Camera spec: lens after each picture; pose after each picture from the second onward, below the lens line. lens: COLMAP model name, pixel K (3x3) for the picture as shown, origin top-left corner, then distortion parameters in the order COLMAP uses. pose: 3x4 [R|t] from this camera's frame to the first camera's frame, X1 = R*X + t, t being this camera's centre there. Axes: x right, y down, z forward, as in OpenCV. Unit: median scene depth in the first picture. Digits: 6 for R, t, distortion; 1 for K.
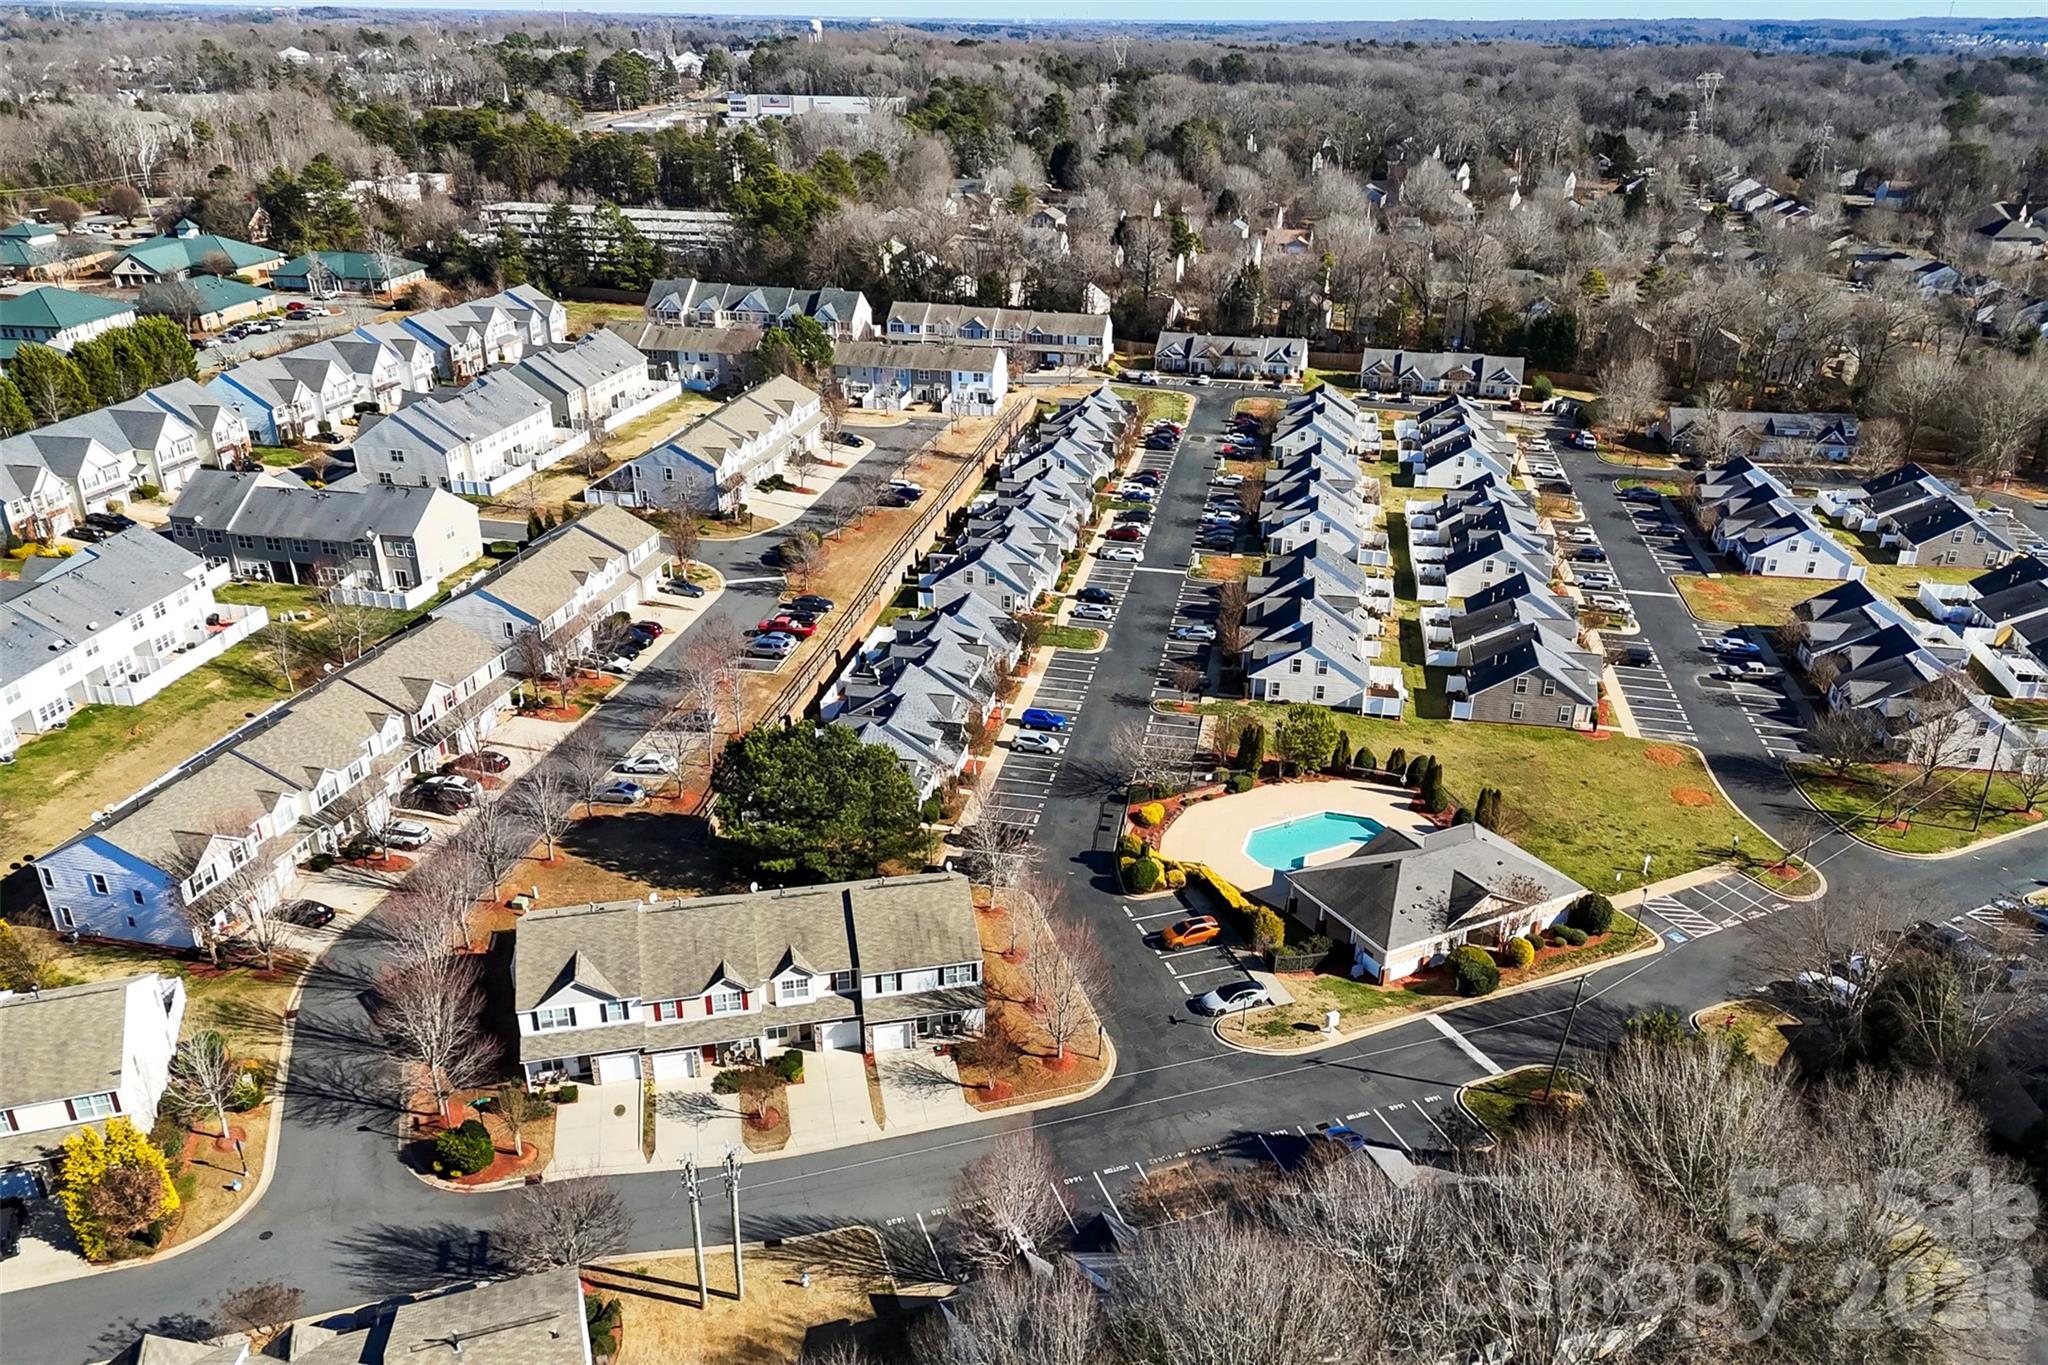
lens RADIAL K [[1528.0, 0, 1030.6], [0, 1528.0, 742.1], [0, 0, 1]] dist [0.046404, -0.021330]
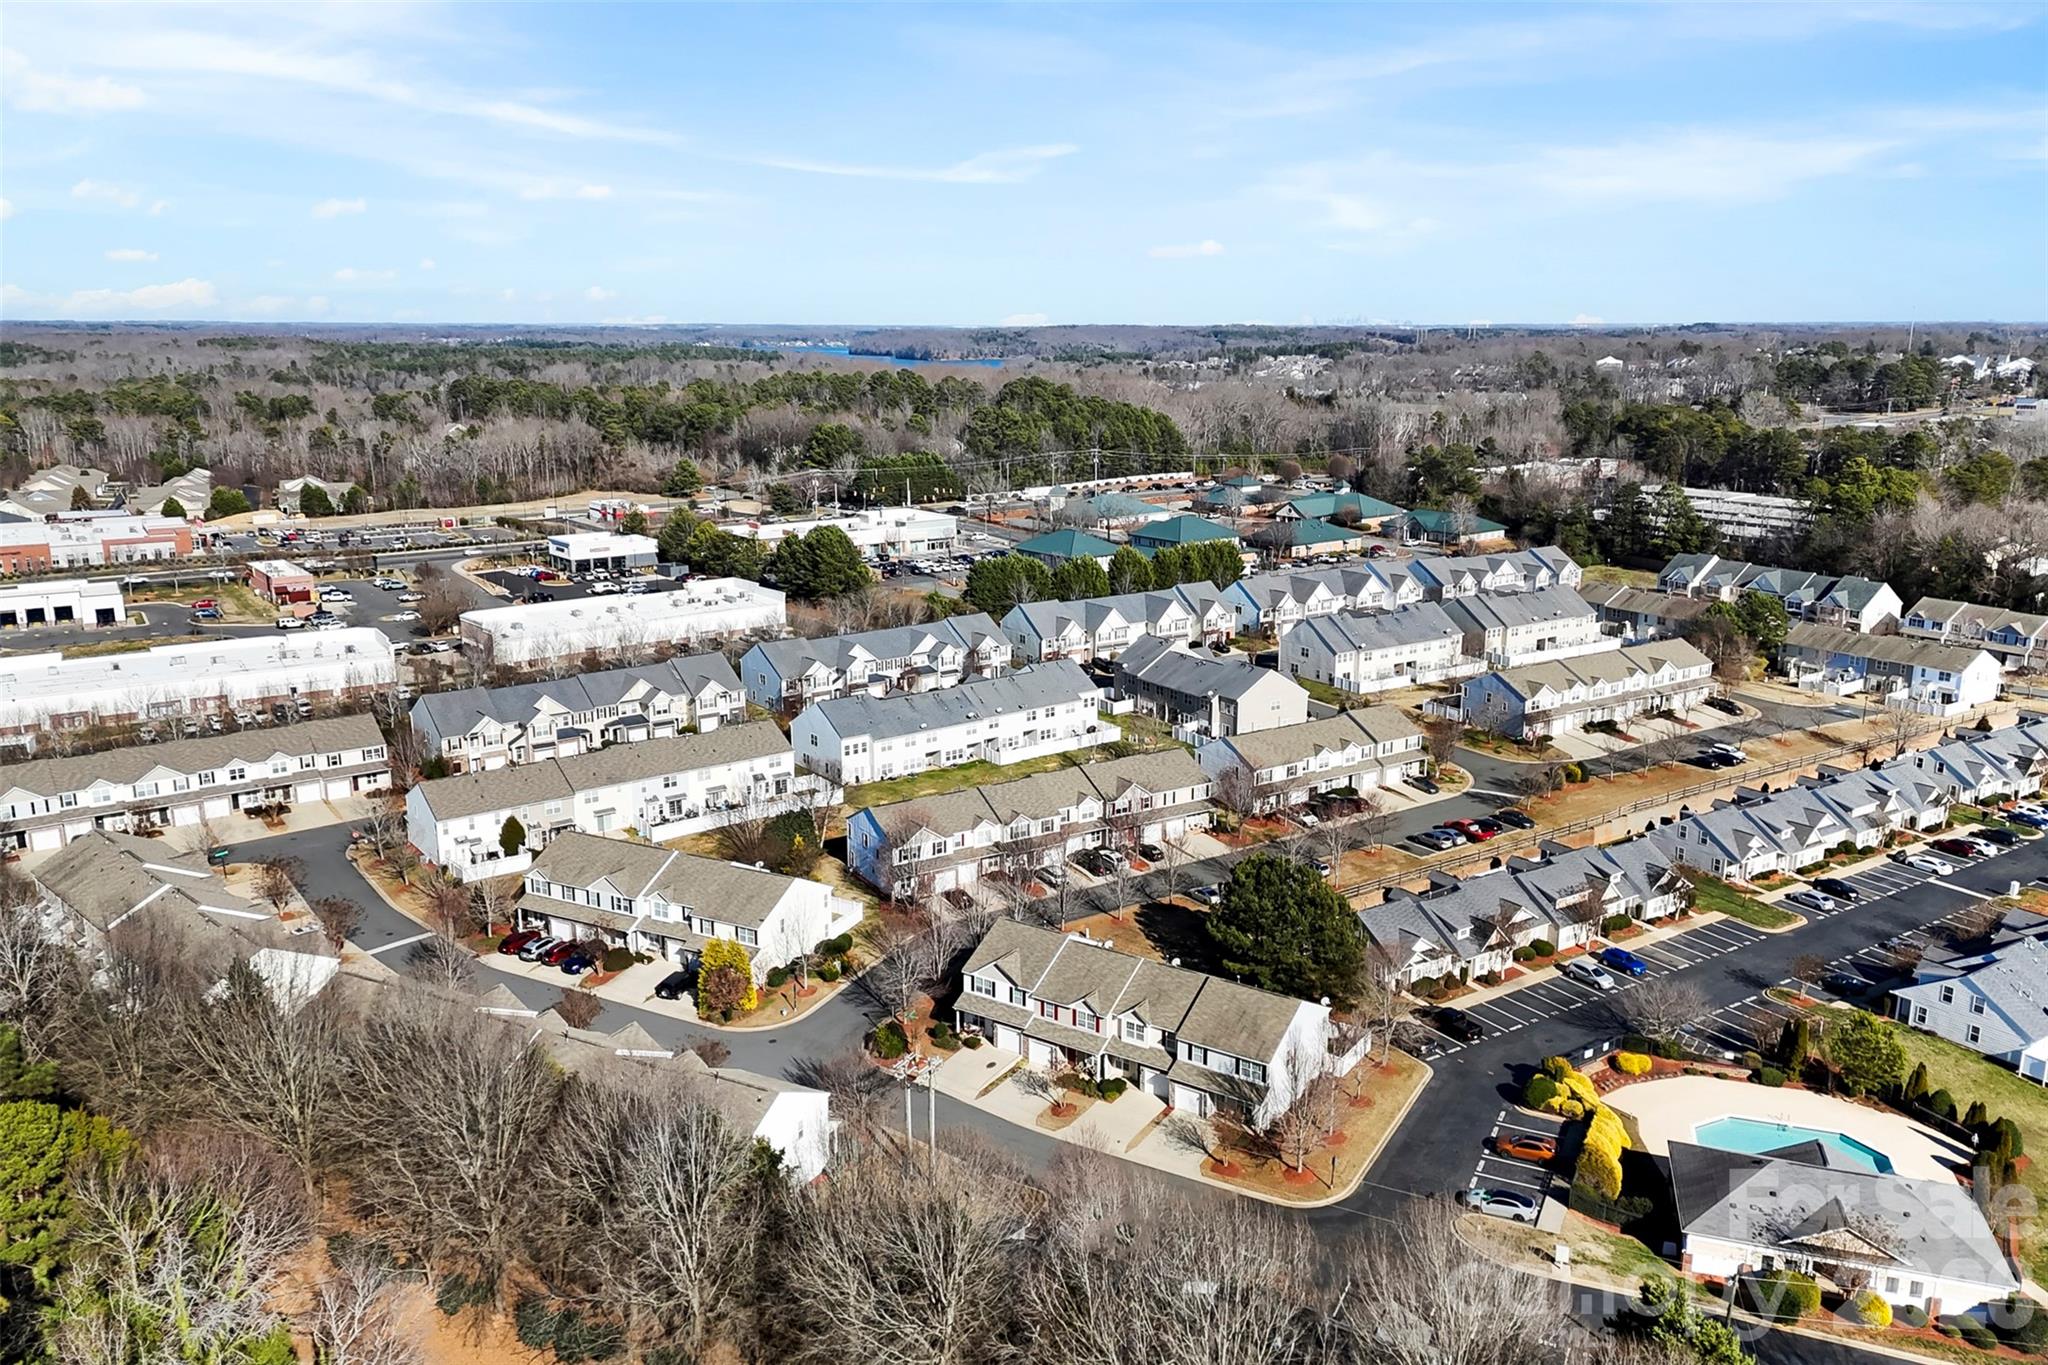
lens RADIAL K [[1528.0, 0, 1030.1], [0, 1528.0, 686.4], [0, 0, 1]] dist [0.046404, -0.021330]
pose [[0.677739, 0.153954, -0.719005, 0.422269], [-0.302597, 0.949593, -0.081903, 0.013681], [0.670153, 0.273078, 0.690162, -0.003083]]
